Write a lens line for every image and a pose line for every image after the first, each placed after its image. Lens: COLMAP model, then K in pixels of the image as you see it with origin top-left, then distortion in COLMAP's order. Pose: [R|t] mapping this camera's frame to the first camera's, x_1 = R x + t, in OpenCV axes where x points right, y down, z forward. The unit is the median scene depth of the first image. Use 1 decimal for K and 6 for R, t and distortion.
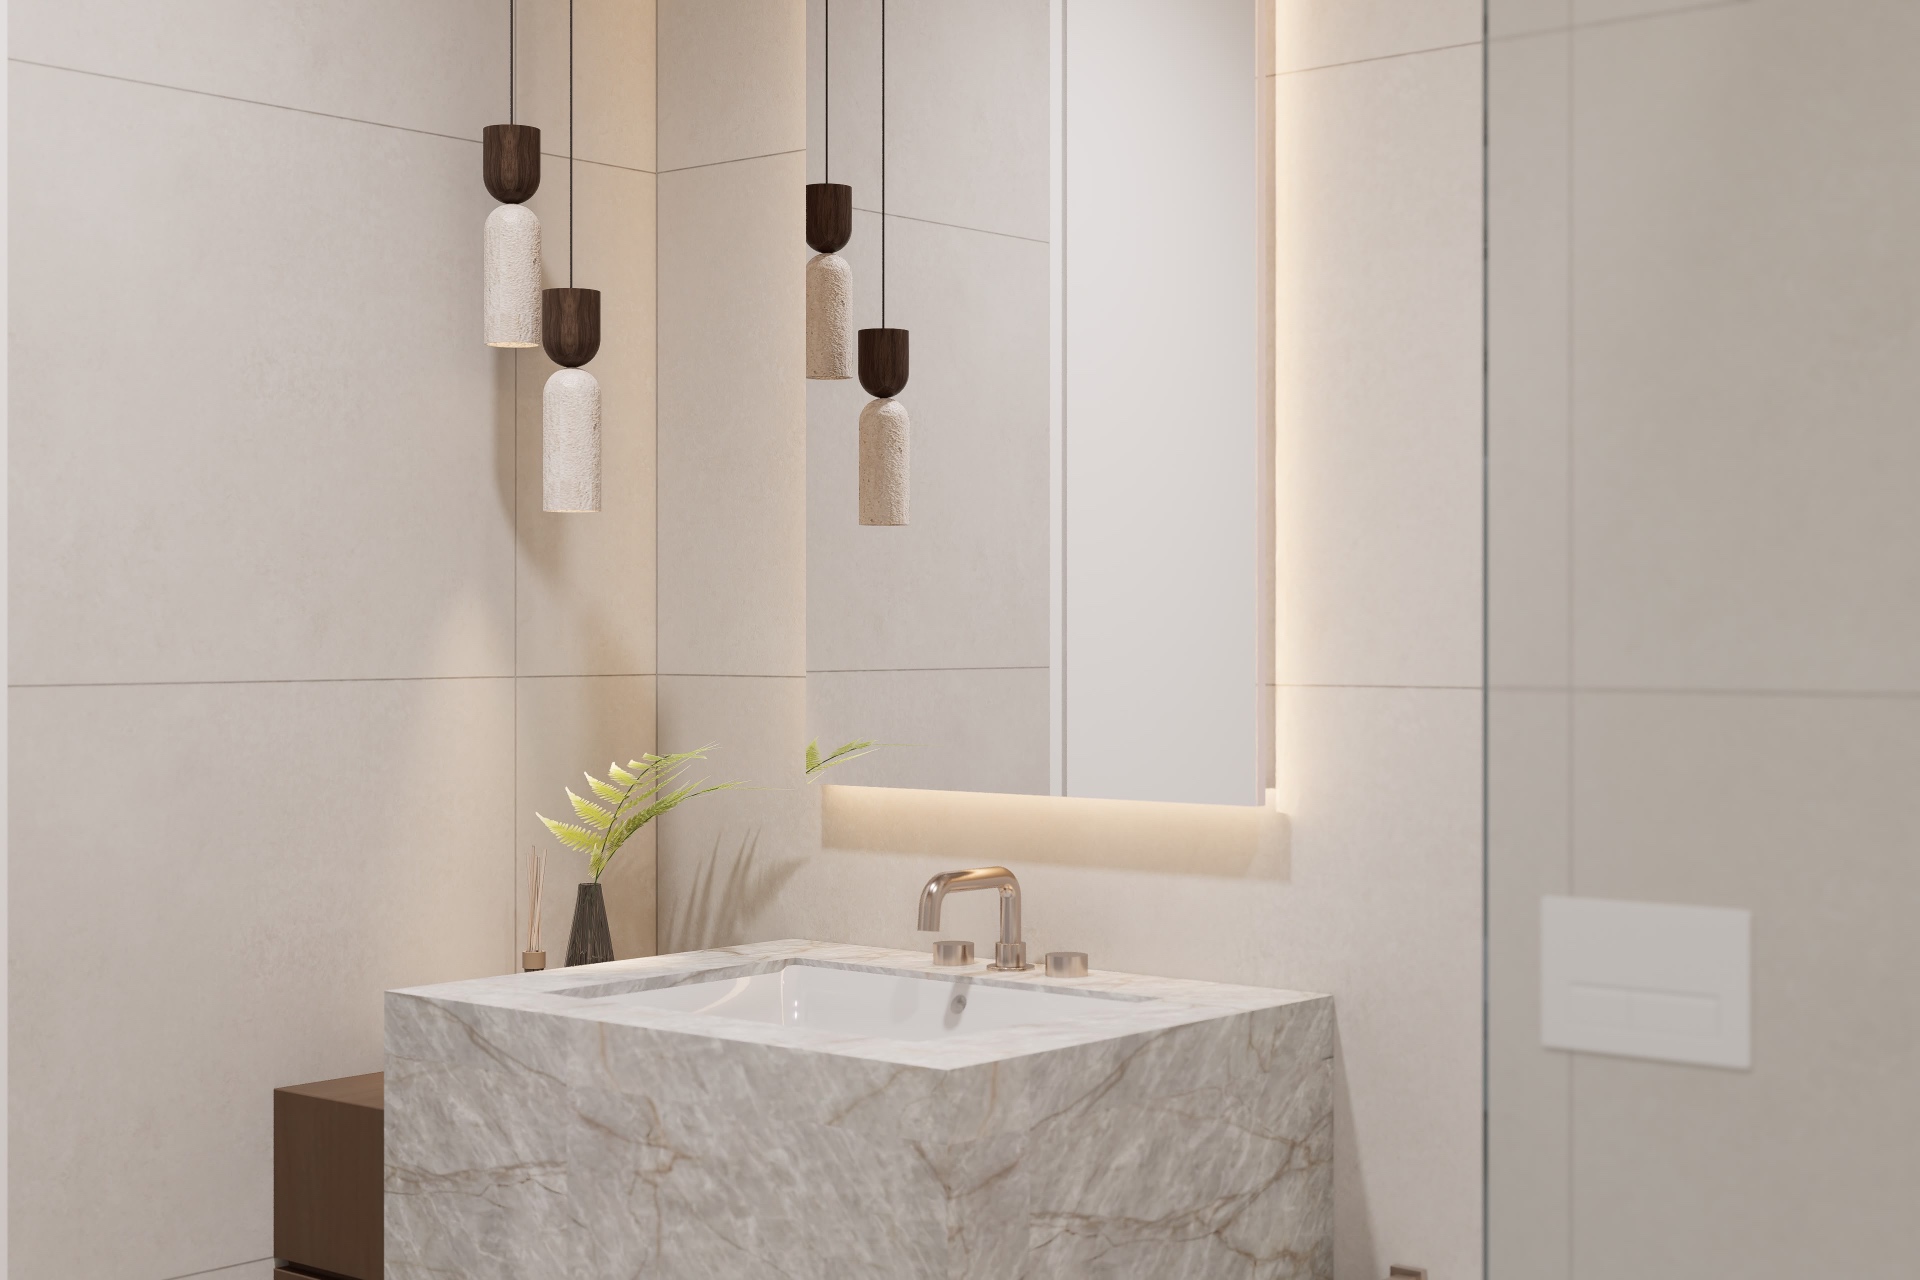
lens RADIAL K [[2663.8, 0, 958.4], [0, 2663.8, 640.3], [0, 0, 1]] dist [-0.008760, 0.000000]
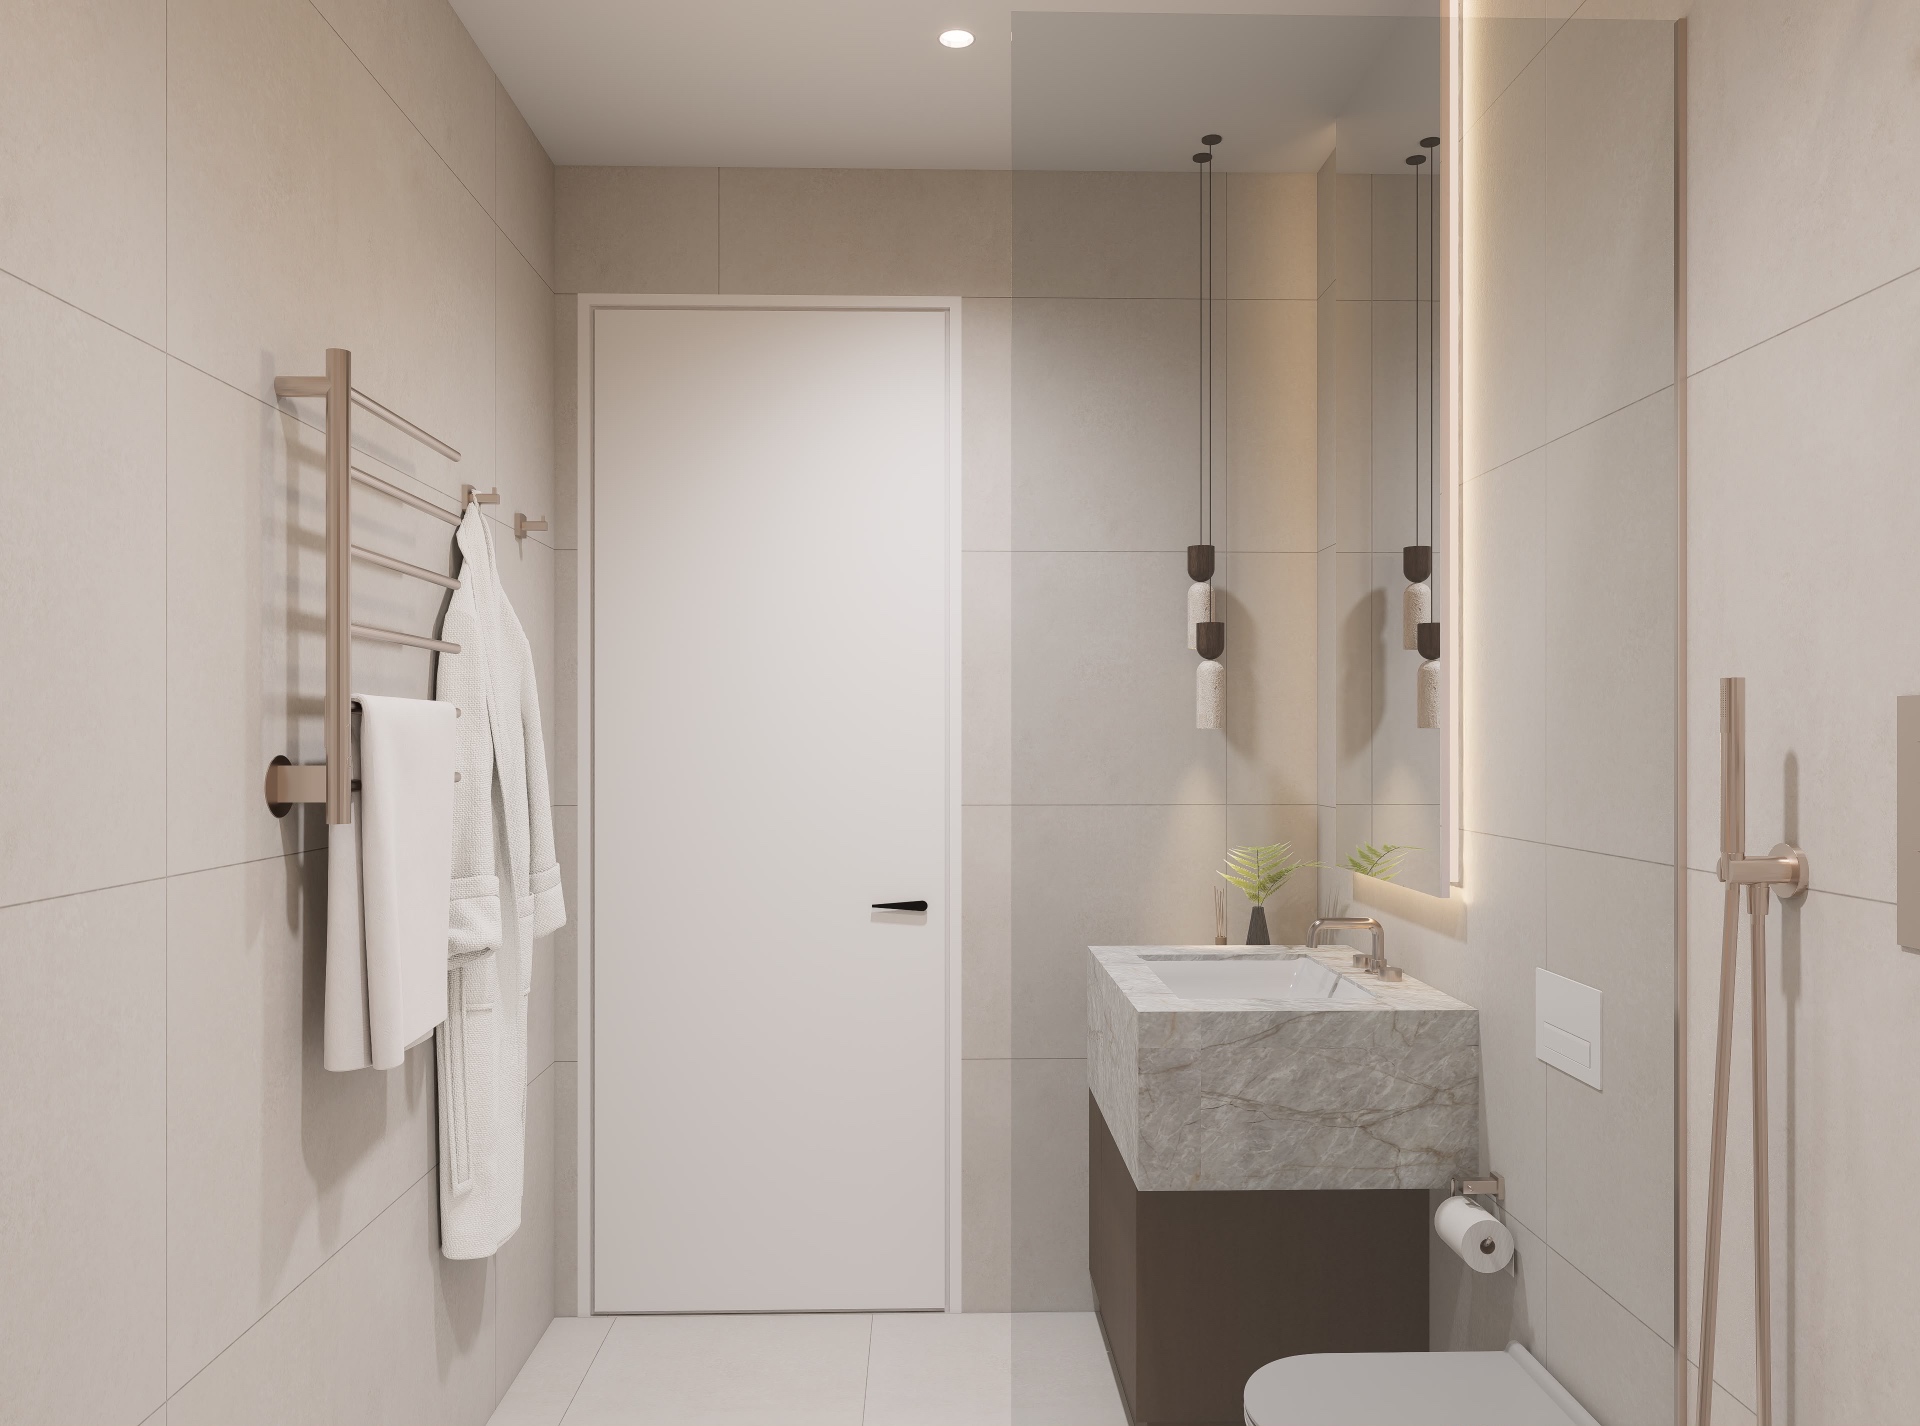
lens RADIAL K [[1378.5, 0, 960.5], [0, 1378.5, 721.1], [0, 0, 1]] dist [-0.004127, 0.000145]
pose [[0.666569, -0.007443, -0.745406, 0.621916], [-0.003063, 0.999914, -0.012723, -0.046259], [0.745437, 0.010764, 0.666490, 0.150162]]
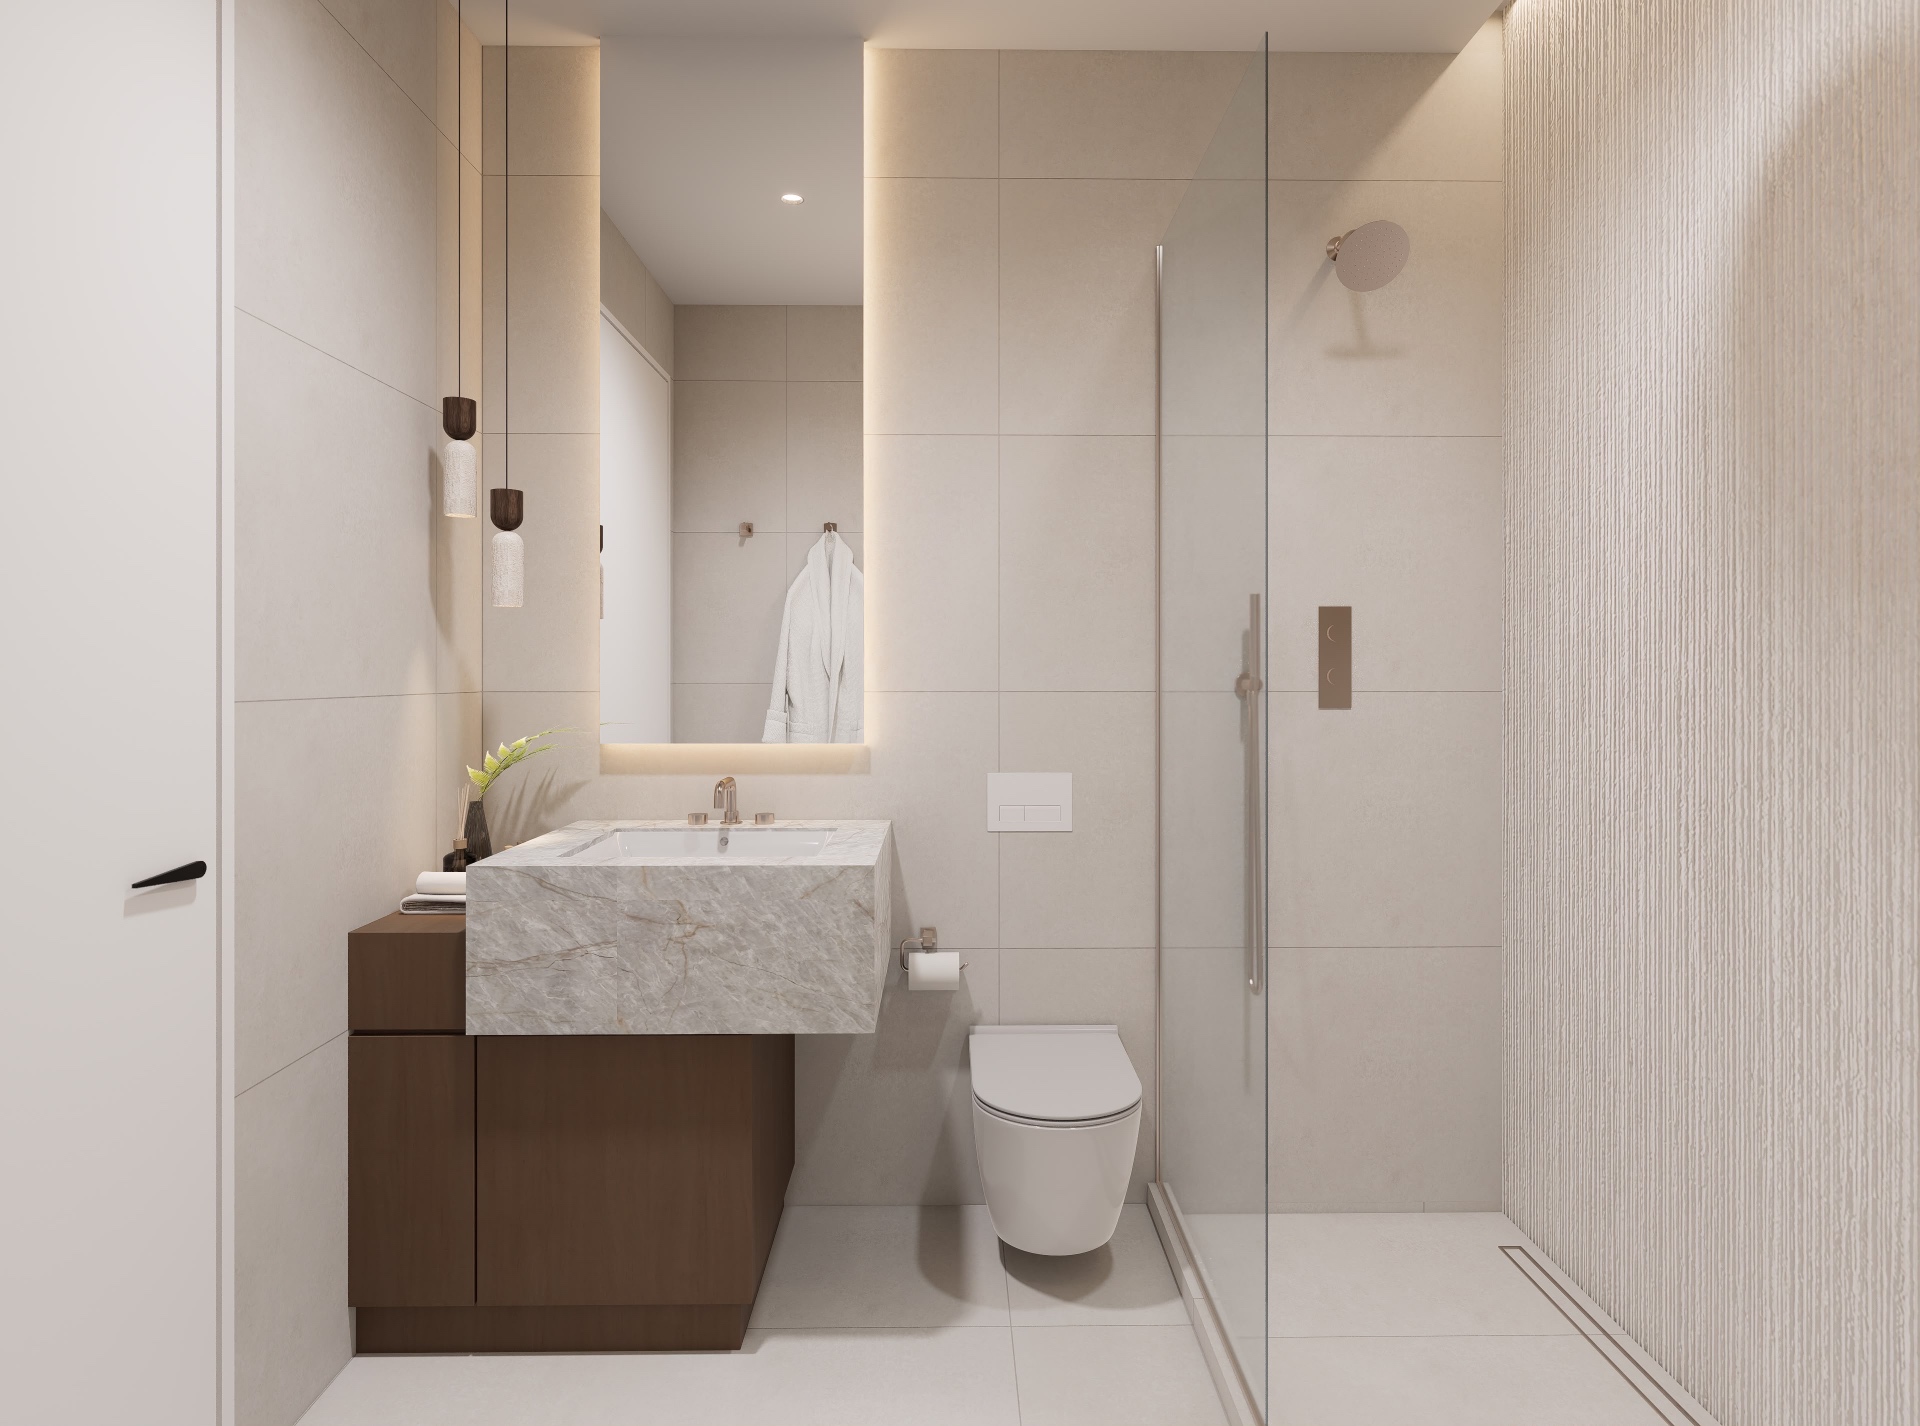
lens RADIAL K [[1058.7, 0, 967.2], [0, 1058.7, 669.7], [0, 0, 1]] dist [-0.003021, -0.000516]
pose [[0.754418, 0.001327, 0.656393, -0.460279], [0.002162, 0.999988, -0.004506, 0.001656], [-0.656391, 0.004818, 0.754406, 0.244936]]
